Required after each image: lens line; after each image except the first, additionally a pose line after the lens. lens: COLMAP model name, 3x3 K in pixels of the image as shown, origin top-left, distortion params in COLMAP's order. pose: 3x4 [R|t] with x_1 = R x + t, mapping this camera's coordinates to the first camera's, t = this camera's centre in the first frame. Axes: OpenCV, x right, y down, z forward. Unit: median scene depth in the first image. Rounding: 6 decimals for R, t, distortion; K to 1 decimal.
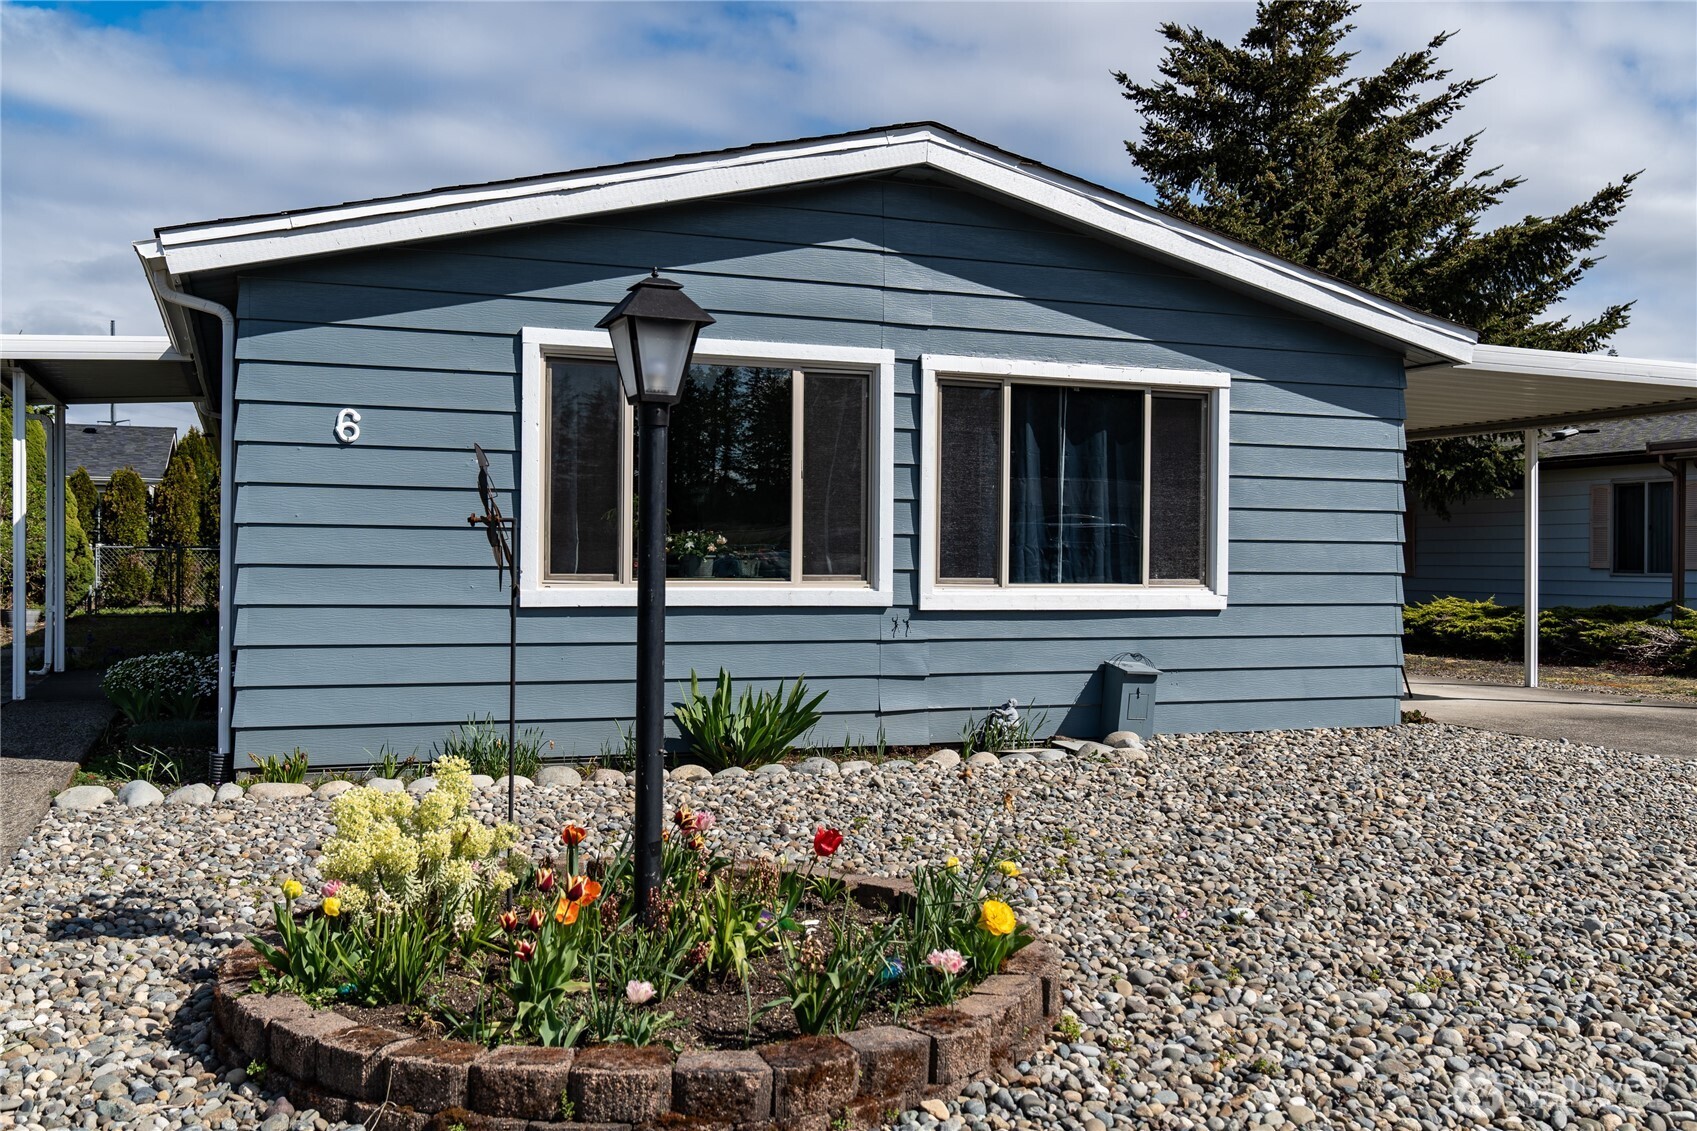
lens RADIAL K [[1497.5, 0, 849.7], [0, 1497.5, 539.3], [0, 0, 1]] dist [-0.003809, 0.001799]
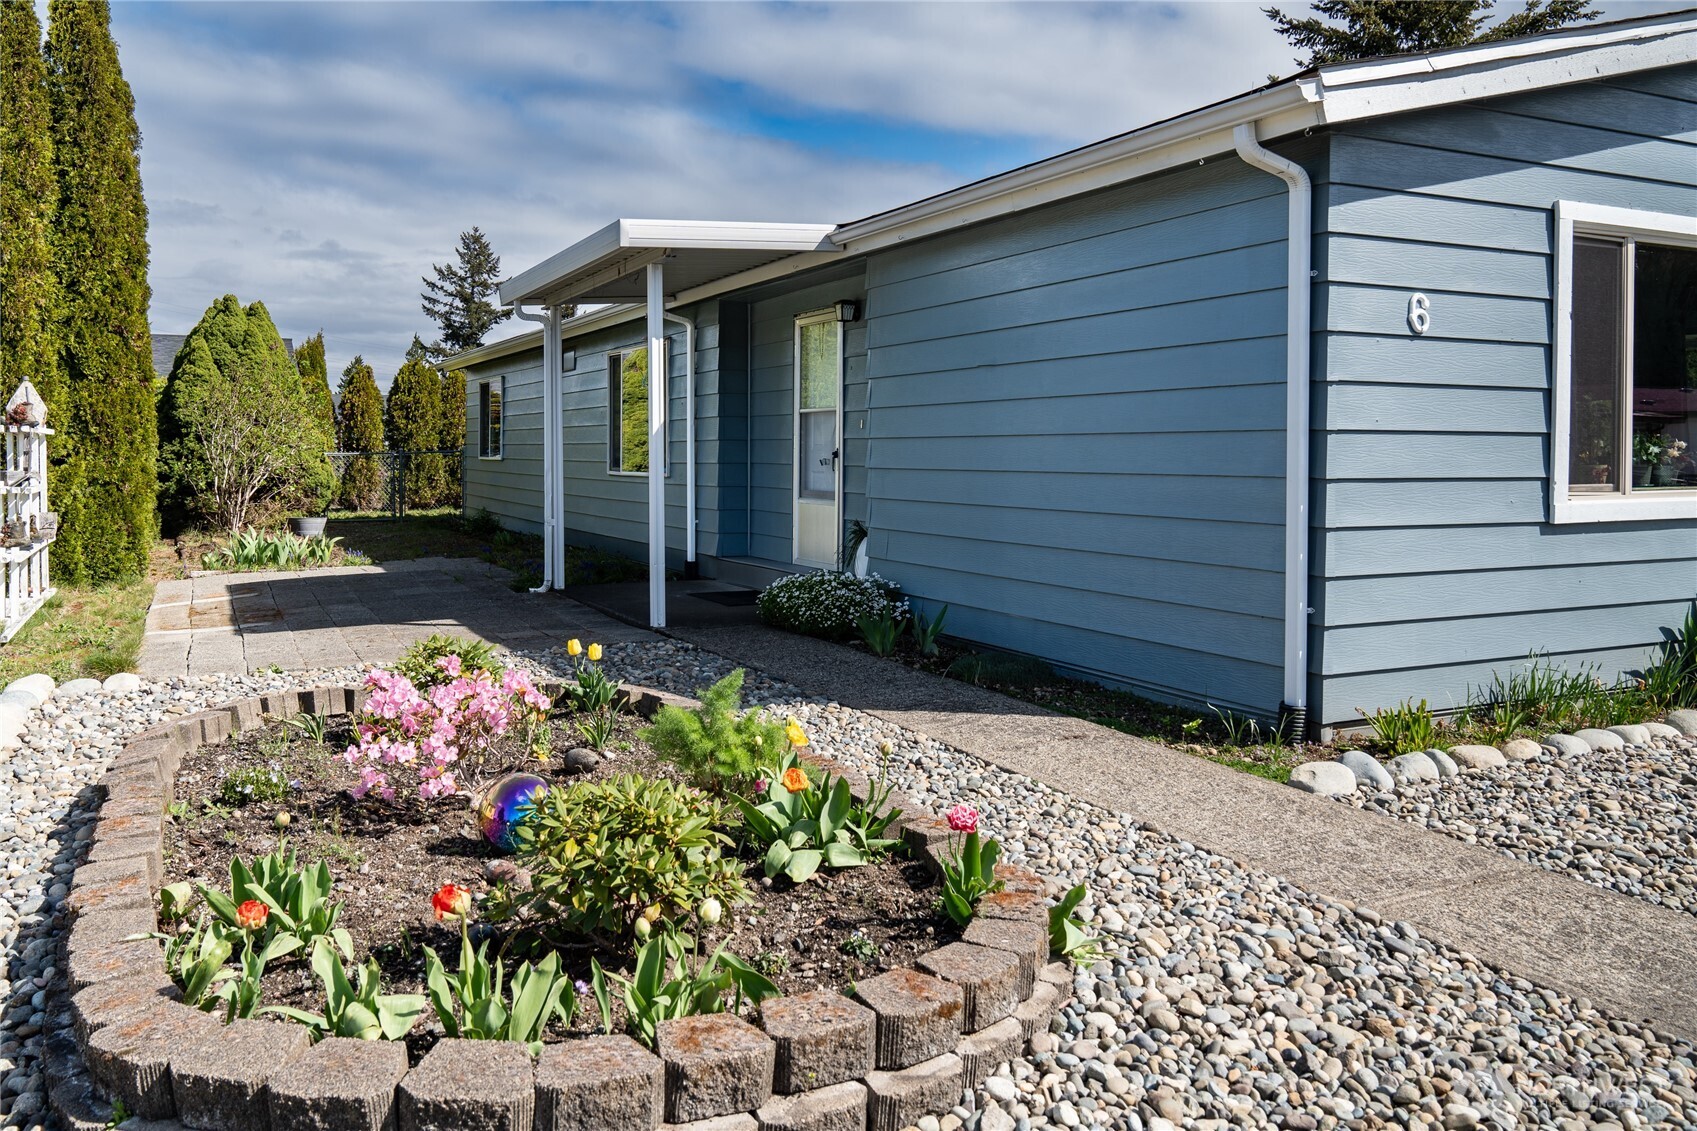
lens RADIAL K [[1286.0, 0, 849.3], [0, 1286.0, 463.8], [0, 0, 1]] dist [0.000928, 0.000929]
pose [[0.995810, -0.011152, 0.090769, -0.623533], [0.009302, 0.999741, 0.020784, -0.007856], [-0.090977, -0.019853, 0.995655, 0.263450]]
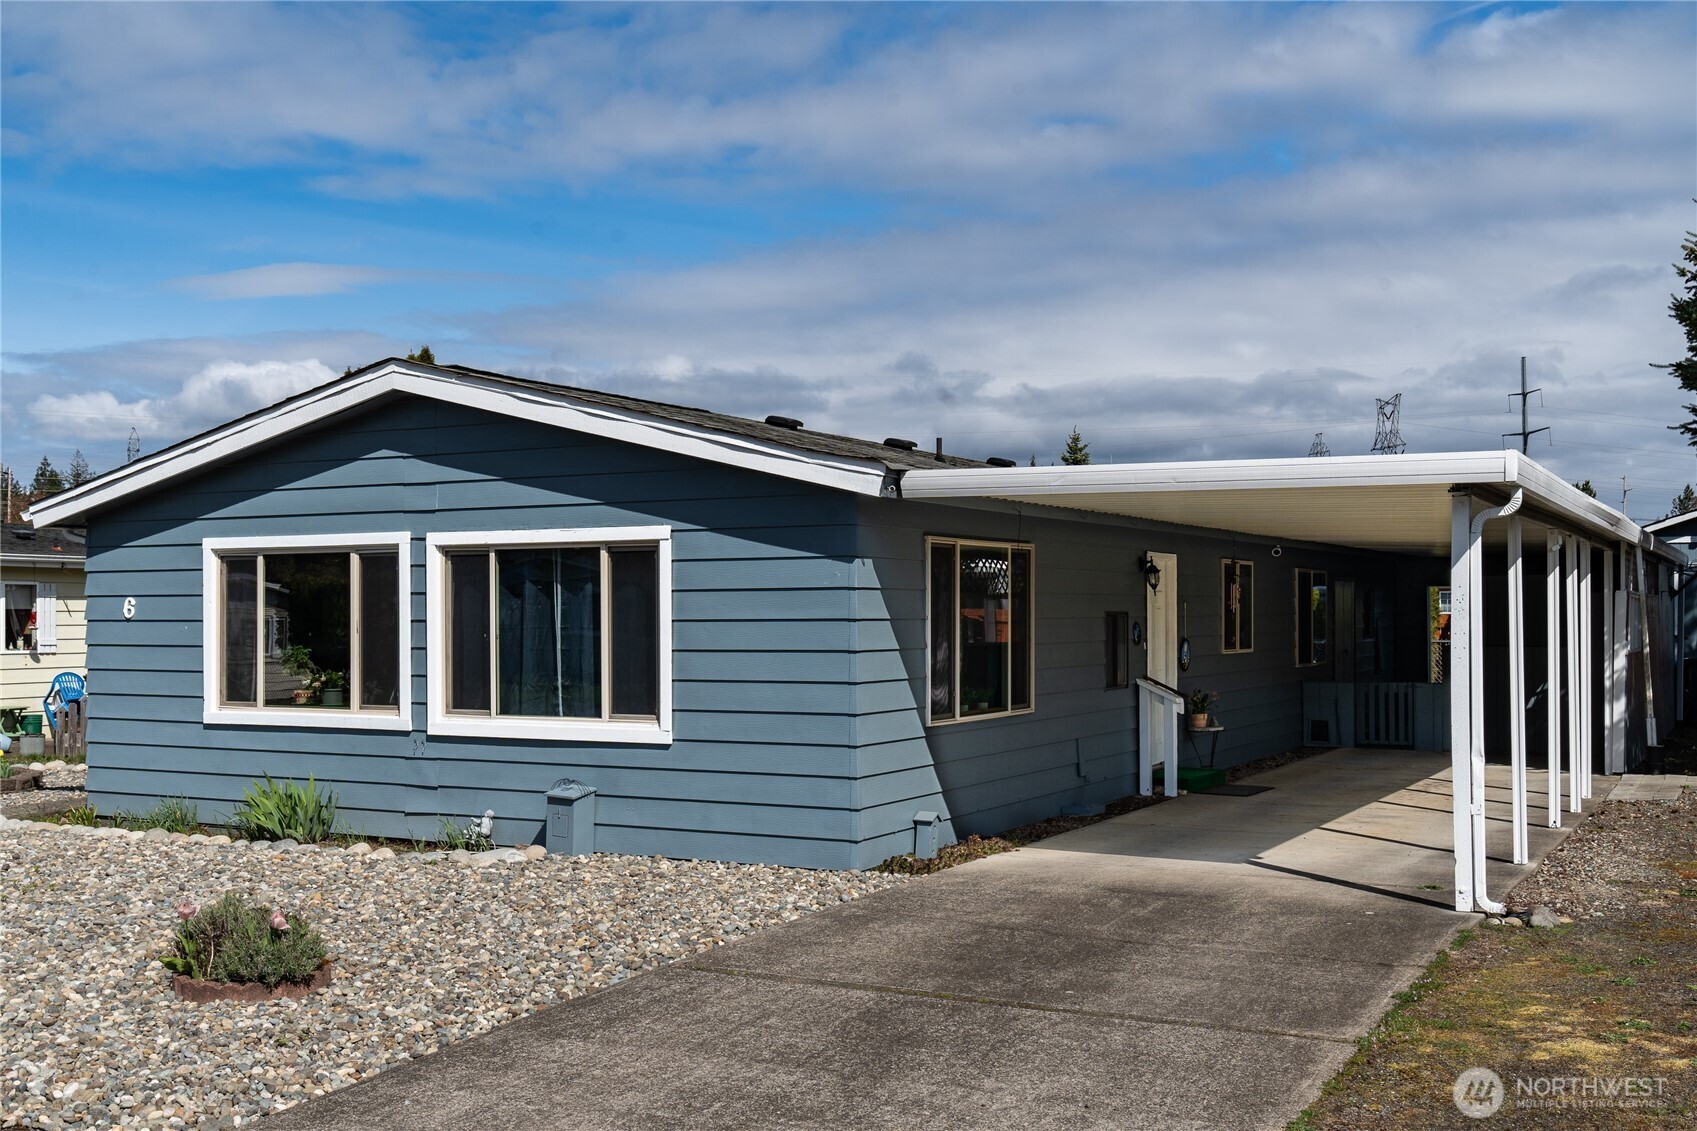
lens RADIAL K [[1806.1, 0, 848.5], [0, 1806.1, 565.5], [0, 0, 1]] dist [0.002221, 0.006415]
pose [[0.662548, -0.033918, -0.748251, 1.419005], [0.015157, 0.999377, -0.031880, -0.041256], [0.748866, 0.009781, 0.662650, 0.248233]]
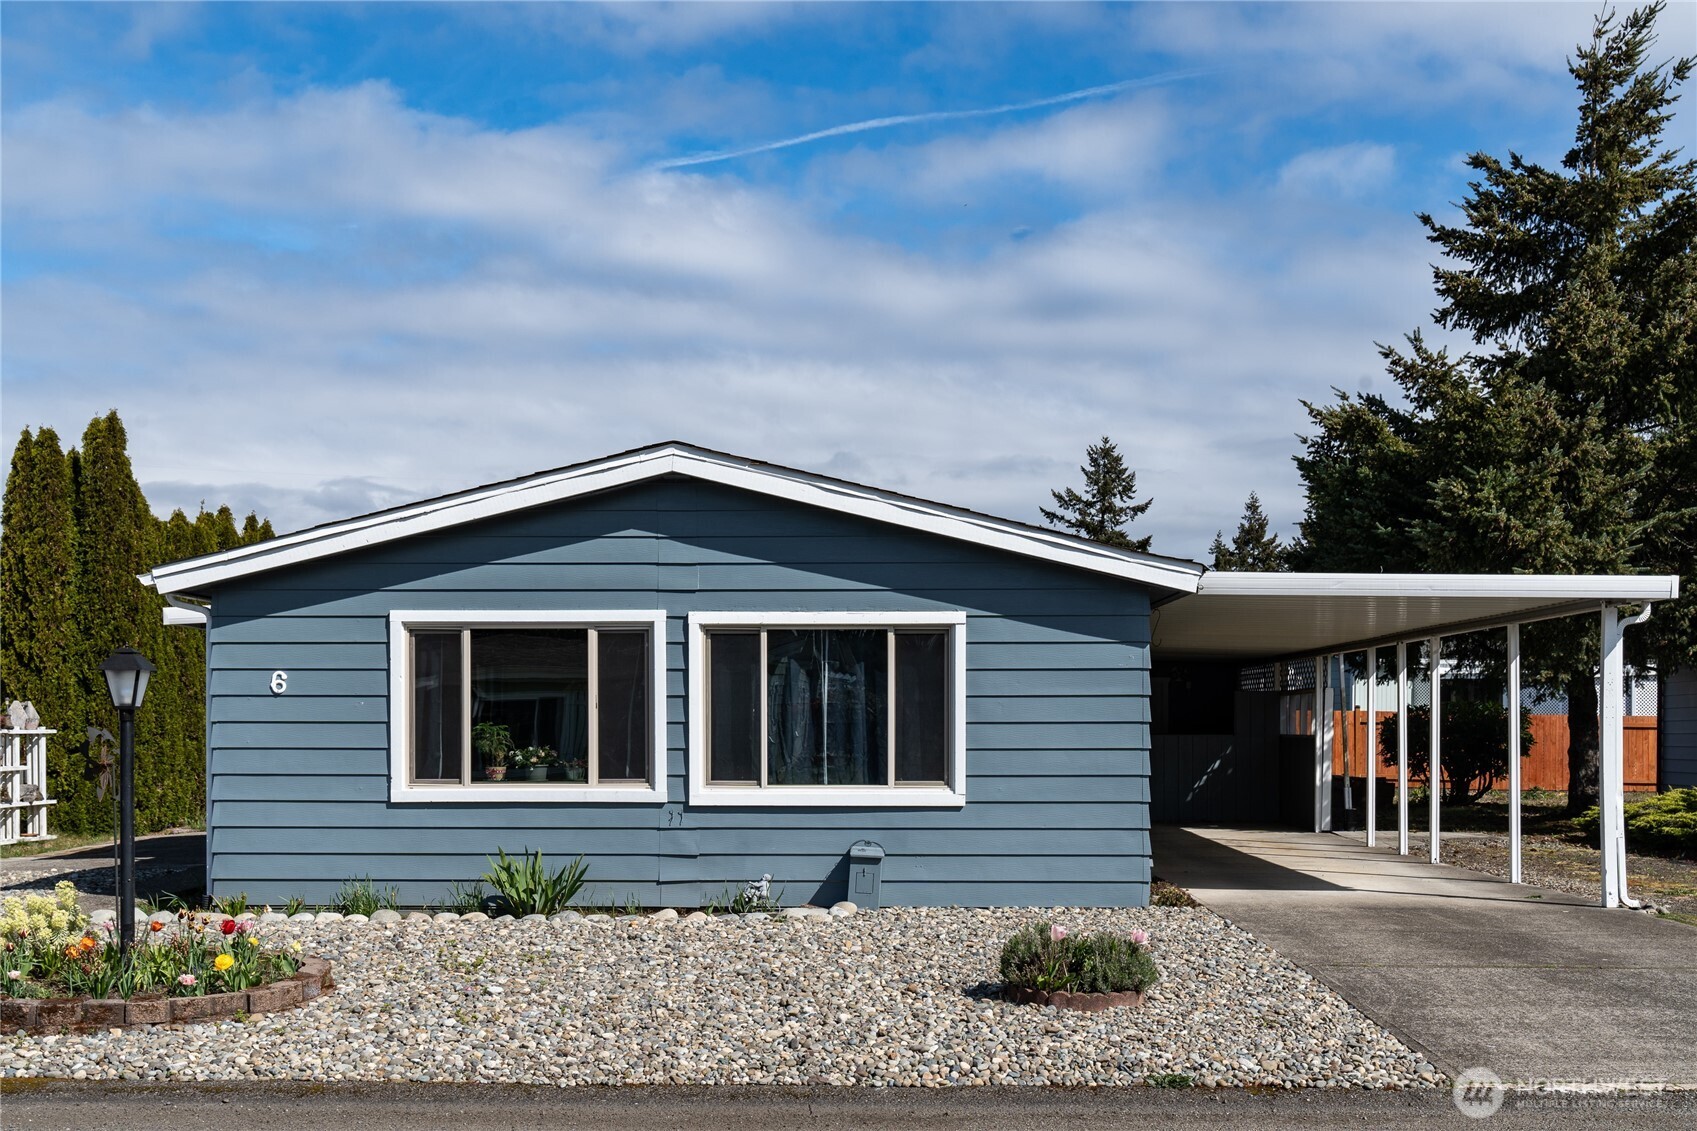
lens RADIAL K [[1733.9, 0, 845.9], [0, 1733.9, 710.5], [0, 0, 1]] dist [0.006805, 0.009757]
pose [[0.932710, -0.012560, -0.360409, 0.721686], [0.013040, 0.999914, -0.001098, -0.032808], [0.360392, -0.003676, 0.932794, -0.375437]]
